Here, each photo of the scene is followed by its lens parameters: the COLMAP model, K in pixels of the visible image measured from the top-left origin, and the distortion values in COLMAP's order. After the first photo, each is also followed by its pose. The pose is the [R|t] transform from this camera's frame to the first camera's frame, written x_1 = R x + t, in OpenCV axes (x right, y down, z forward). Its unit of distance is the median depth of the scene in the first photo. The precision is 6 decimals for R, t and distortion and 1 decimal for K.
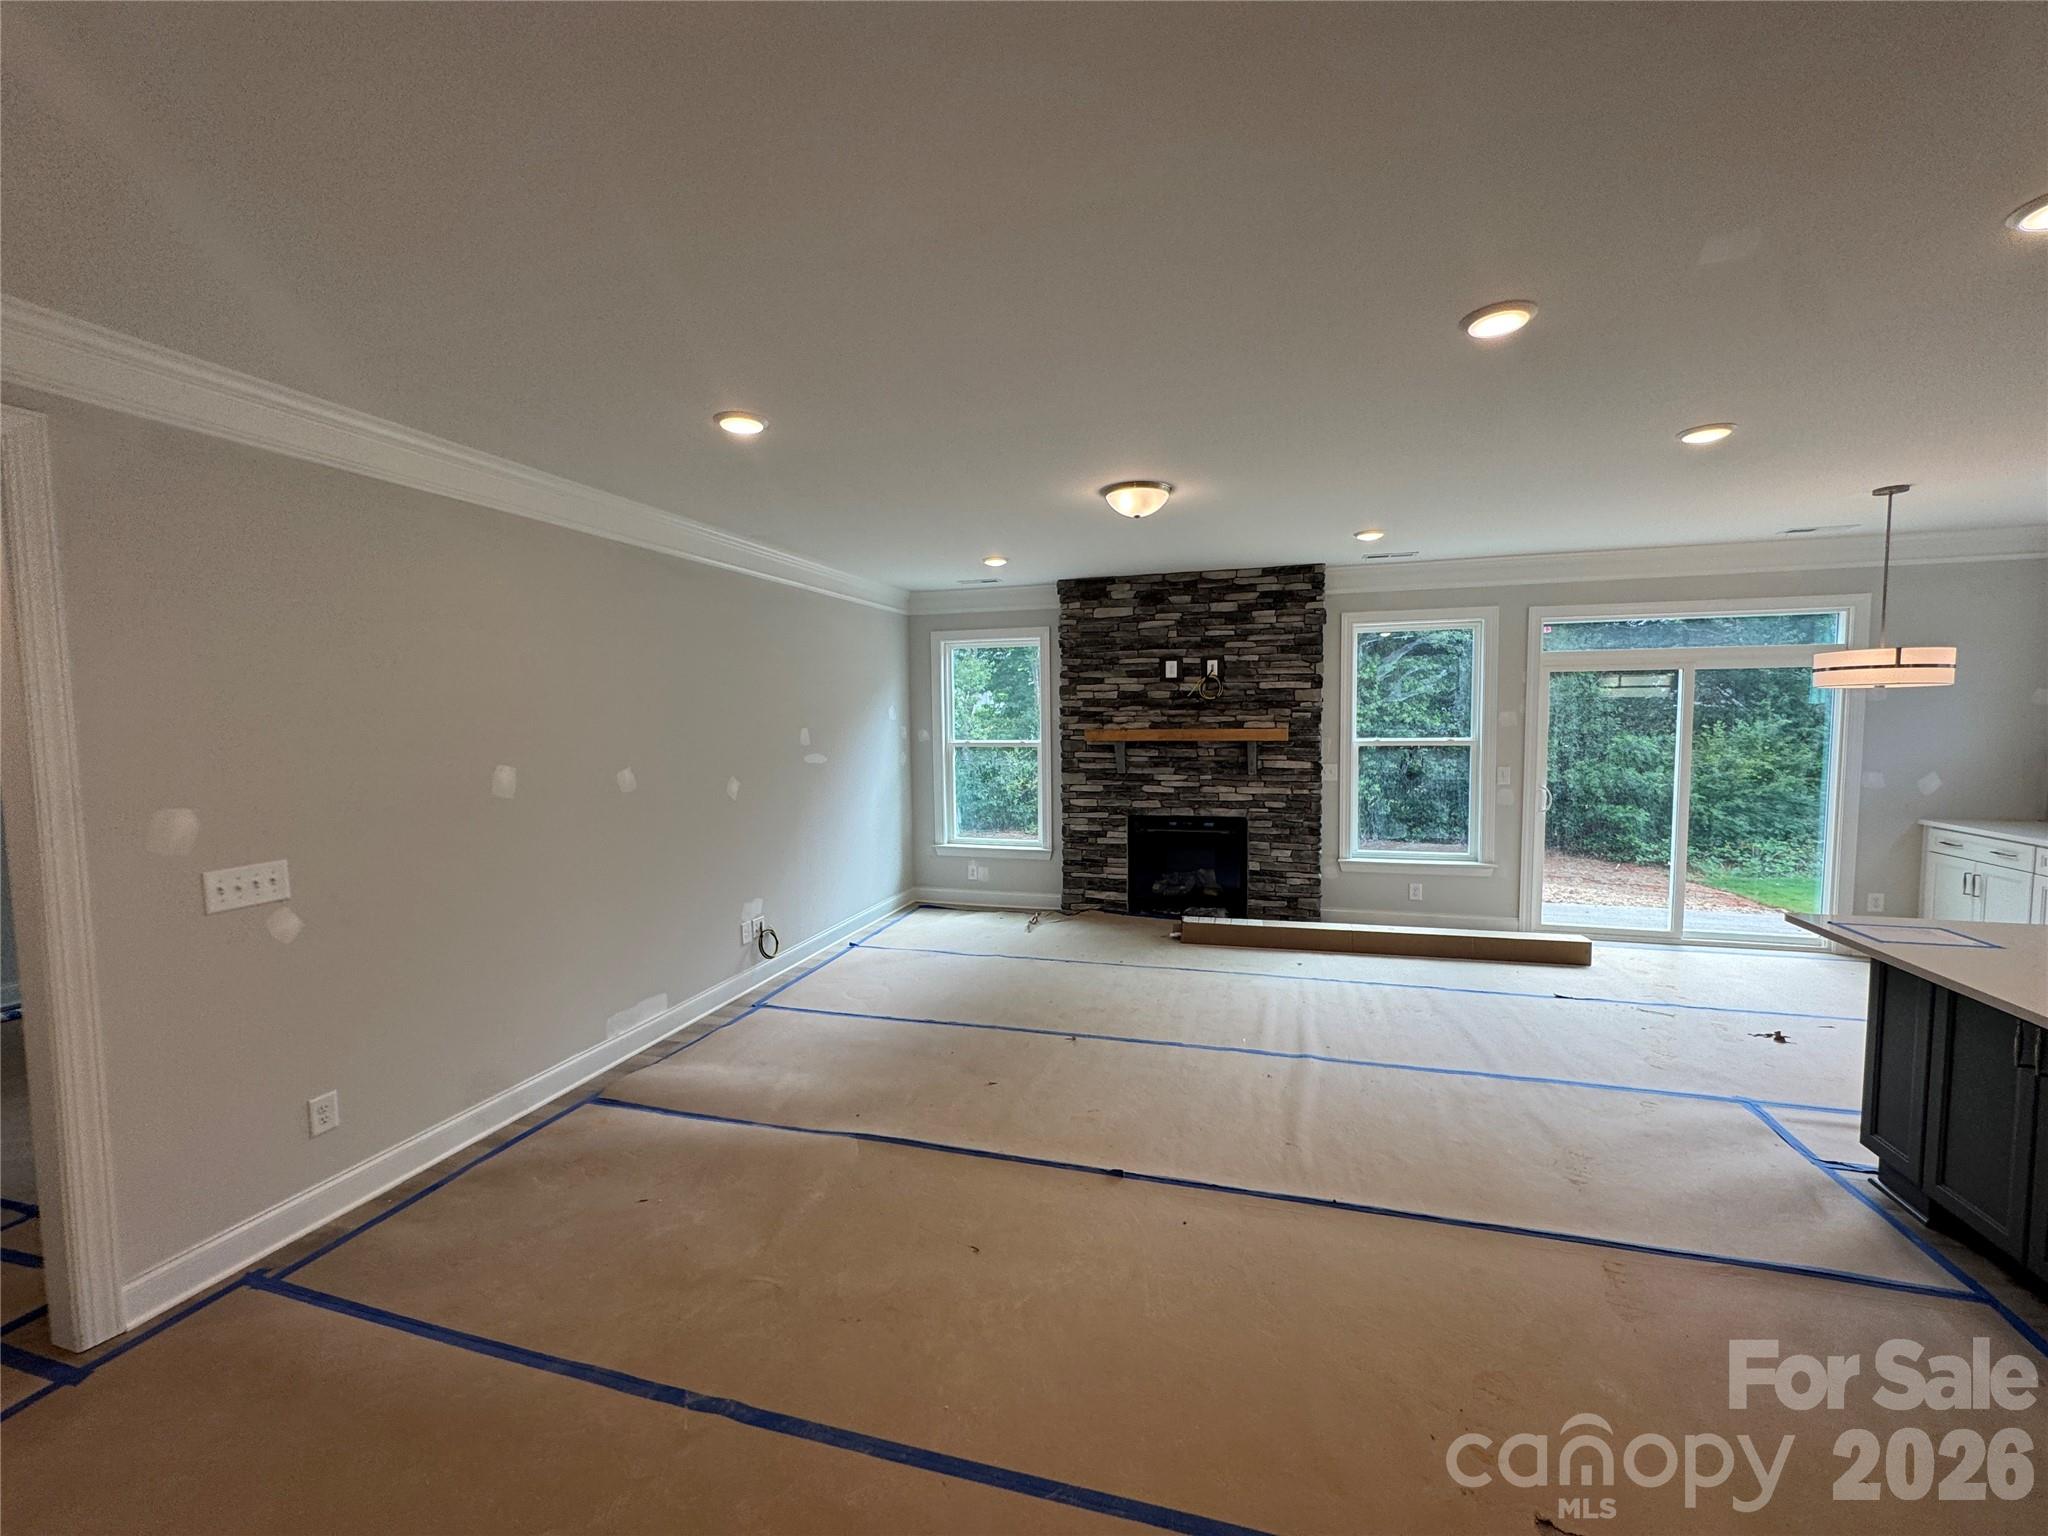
lens RADIAL K [[811.3, 0, 1022.0], [0, 811.3, 764.5], [0, 0, 1]] dist [-0.004422, 0.000183]
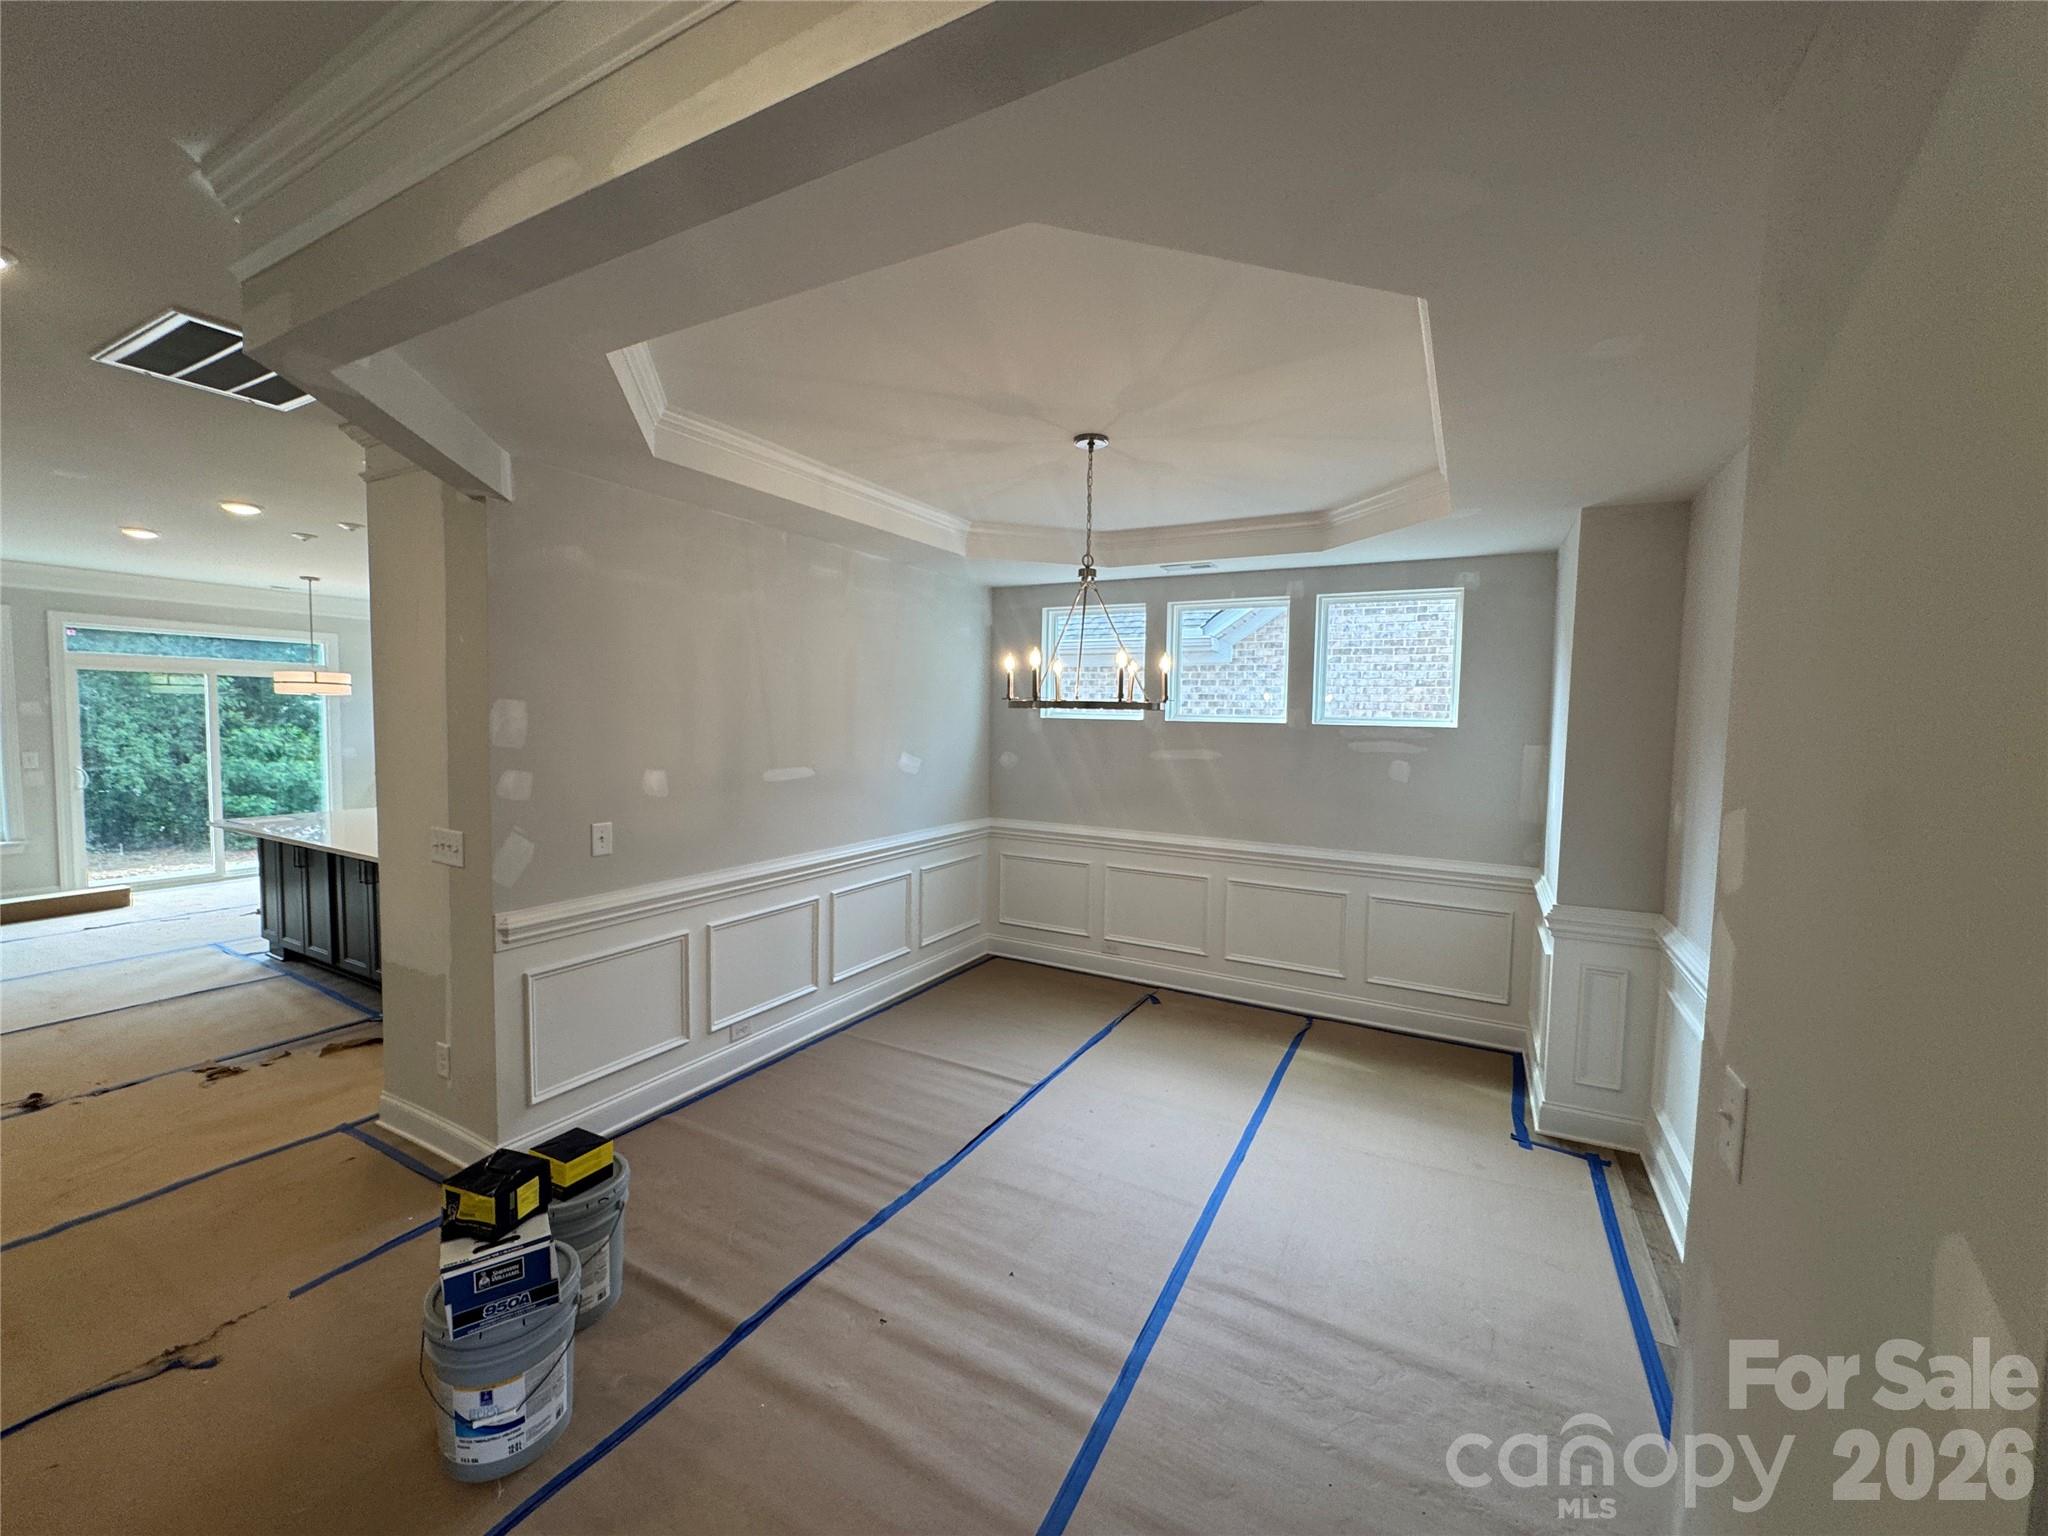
lens RADIAL K [[811.3, 0, 1025.5], [0, 811.3, 767.2], [0, 0, 1]] dist [-0.004422, 0.000183]
pose [[0.204790, -0.046383, 0.977706, -0.193974], [0.038930, 0.998472, 0.039214, 0.031617], [-0.978032, 0.030031, 0.206282, -0.528663]]
